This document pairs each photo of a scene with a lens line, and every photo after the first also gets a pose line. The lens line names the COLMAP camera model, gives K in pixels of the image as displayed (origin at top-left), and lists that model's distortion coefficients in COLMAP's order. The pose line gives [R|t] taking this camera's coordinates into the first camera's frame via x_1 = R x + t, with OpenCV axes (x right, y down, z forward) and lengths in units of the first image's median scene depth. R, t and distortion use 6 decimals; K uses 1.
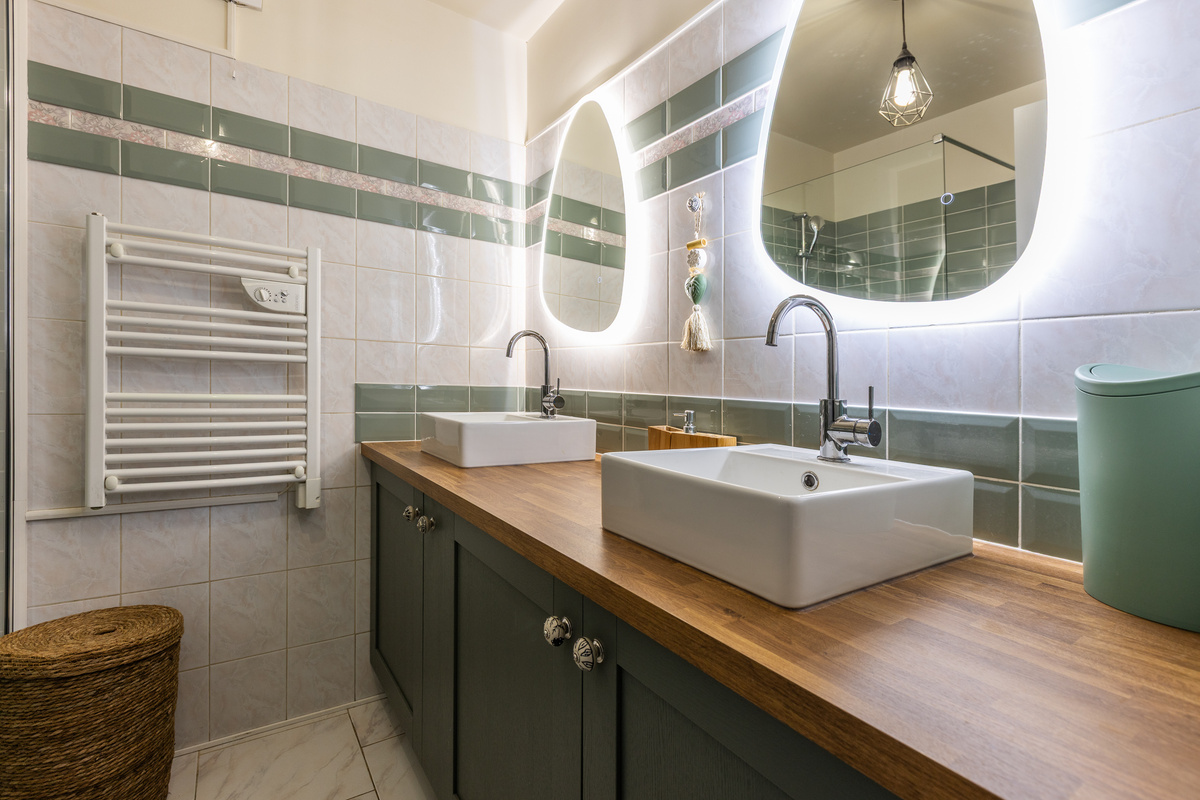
lens RADIAL K [[532.2, 0, 579.1], [0, 532.2, 402.1], [0, 0, 1]] dist [0.000330, -0.000167]
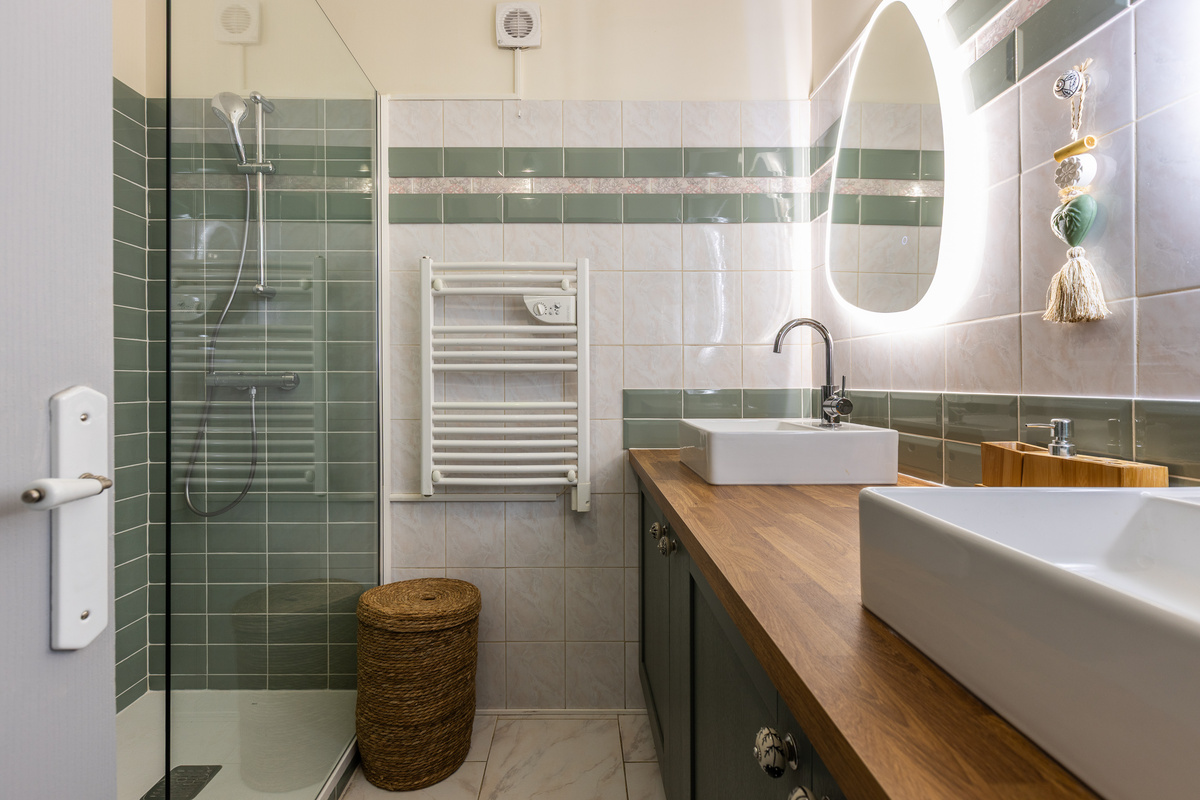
lens RADIAL K [[530.5, 0, 583.6], [0, 530.5, 407.9], [0, 0, 1]] dist [0.000964, -0.000603]
pose [[0.847292, -0.007206, -0.531078, 0.050357], [0.008734, 0.999962, 0.000365, -0.001742], [0.531055, -0.004948, 0.847323, 0.140626]]
